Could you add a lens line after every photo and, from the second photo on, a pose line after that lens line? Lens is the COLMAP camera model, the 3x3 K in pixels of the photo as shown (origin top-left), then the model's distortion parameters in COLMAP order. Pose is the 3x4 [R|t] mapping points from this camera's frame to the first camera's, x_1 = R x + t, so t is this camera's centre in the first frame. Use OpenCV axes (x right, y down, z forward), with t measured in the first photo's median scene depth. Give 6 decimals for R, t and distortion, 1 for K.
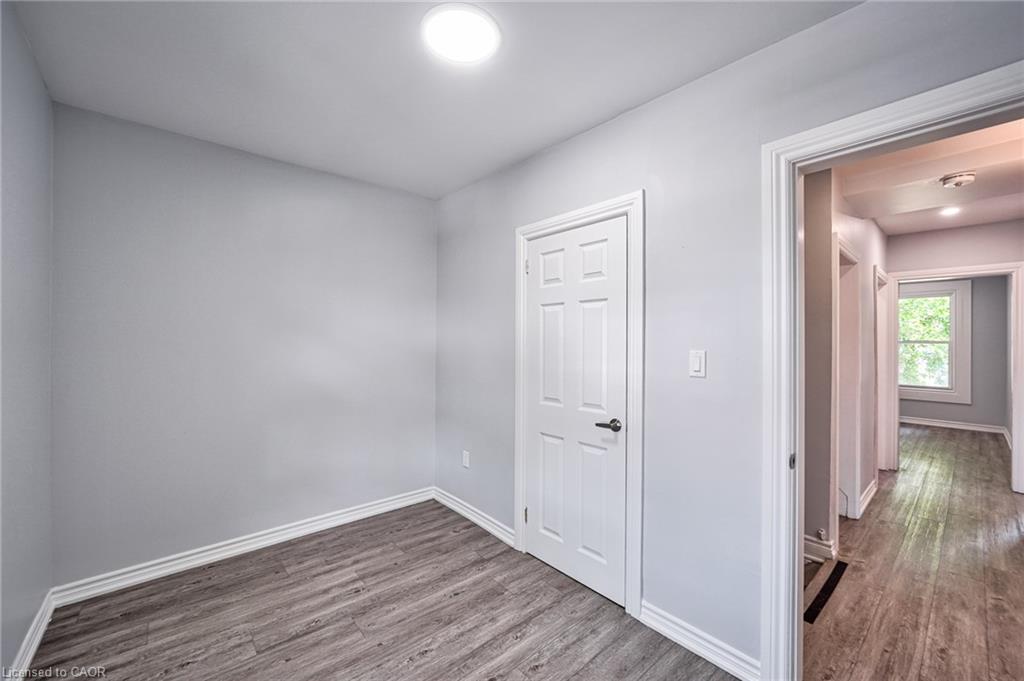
lens RADIAL K [[394.1, 0, 517.0], [0, 394.1, 340.0], [0, 0, 1]] dist [-0.011205, 0.002901]
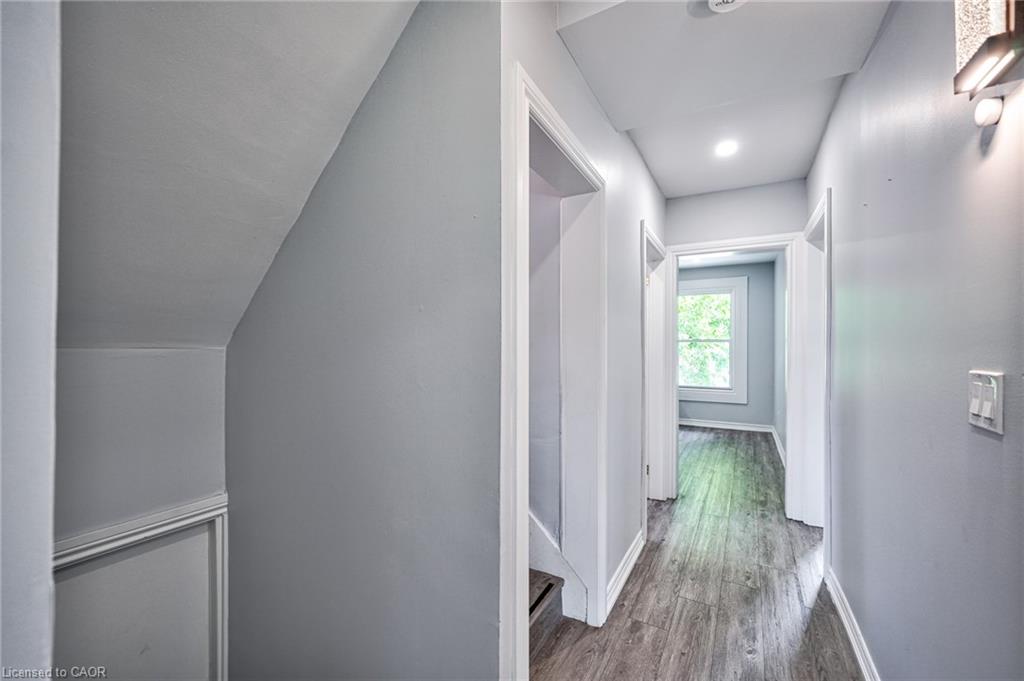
lens RADIAL K [[407.8, 0, 510.6], [0, 407.8, 342.3], [0, 0, 1]] dist [0.002799, -0.000146]
pose [[0.943769, 0.005254, 0.330564, 0.348093], [-0.003379, 0.999975, -0.006246, 0.023675], [-0.330588, 0.004778, 0.943763, 0.300733]]
